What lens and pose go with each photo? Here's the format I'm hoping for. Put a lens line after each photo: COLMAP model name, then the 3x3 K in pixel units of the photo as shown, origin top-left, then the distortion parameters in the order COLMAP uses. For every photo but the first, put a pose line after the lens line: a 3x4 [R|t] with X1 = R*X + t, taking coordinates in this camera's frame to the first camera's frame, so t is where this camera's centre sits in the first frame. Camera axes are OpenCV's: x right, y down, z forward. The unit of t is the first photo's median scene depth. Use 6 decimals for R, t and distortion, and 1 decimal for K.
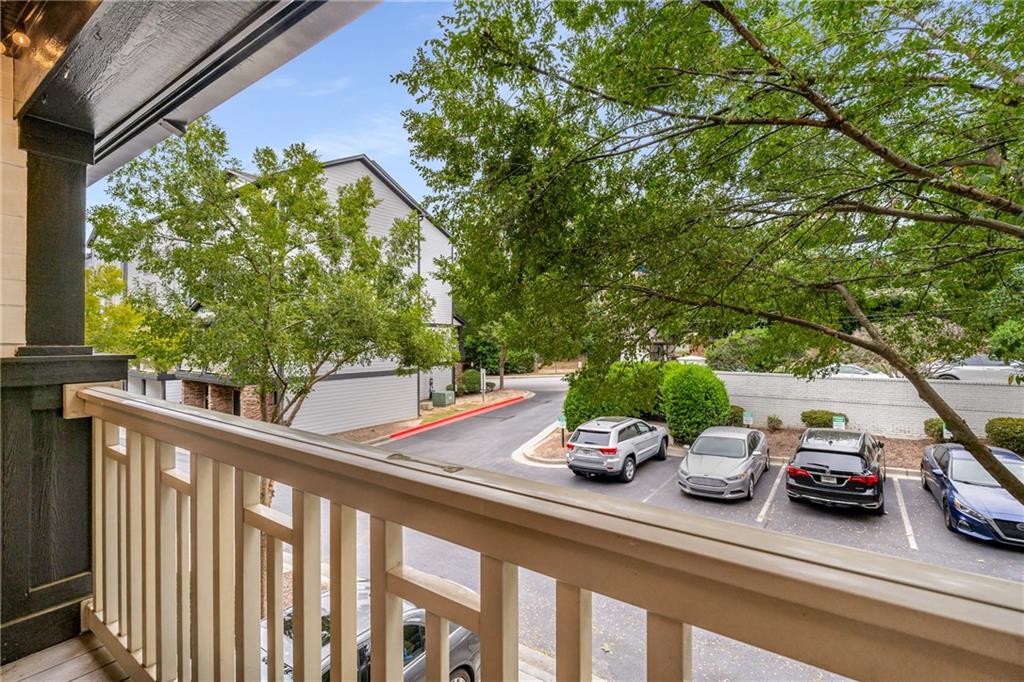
lens RADIAL K [[469.9, 0, 511.4], [0, 469.9, 339.8], [0, 0, 1]] dist [-0.000457, -0.000447]
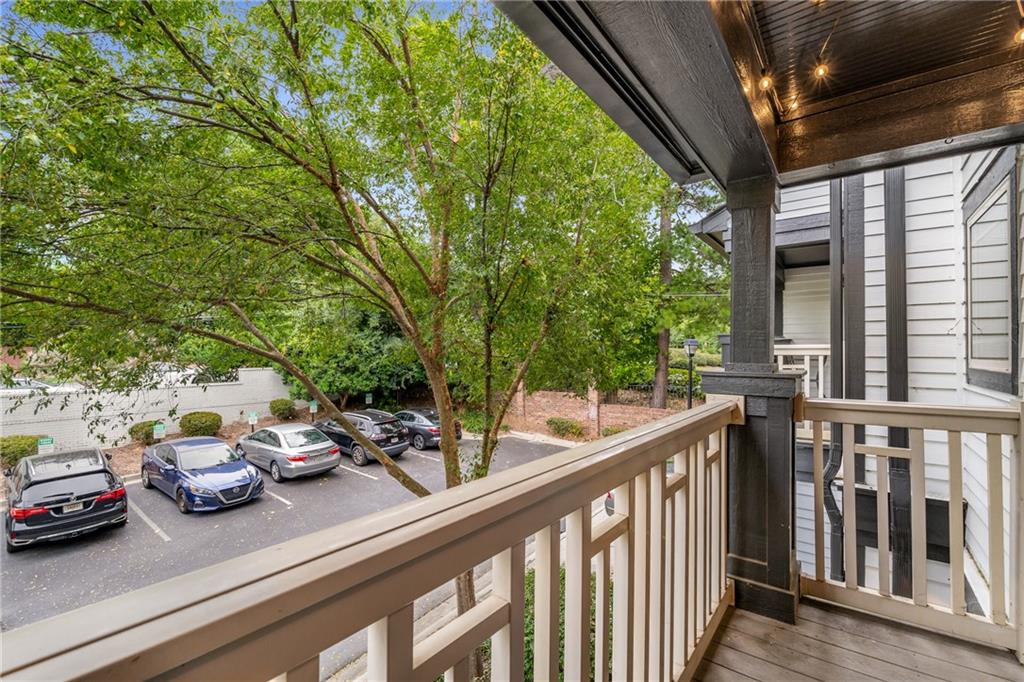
lens RADIAL K [[469.9, 0, 509.8], [0, 469.9, 342.3], [0, 0, 1]] dist [-0.000457, -0.000447]
pose [[0.012365, 0.016625, 0.999785, -0.218007], [-0.005126, 0.999850, -0.016563, -0.006307], [-0.999910, -0.004920, 0.012448, 0.164777]]
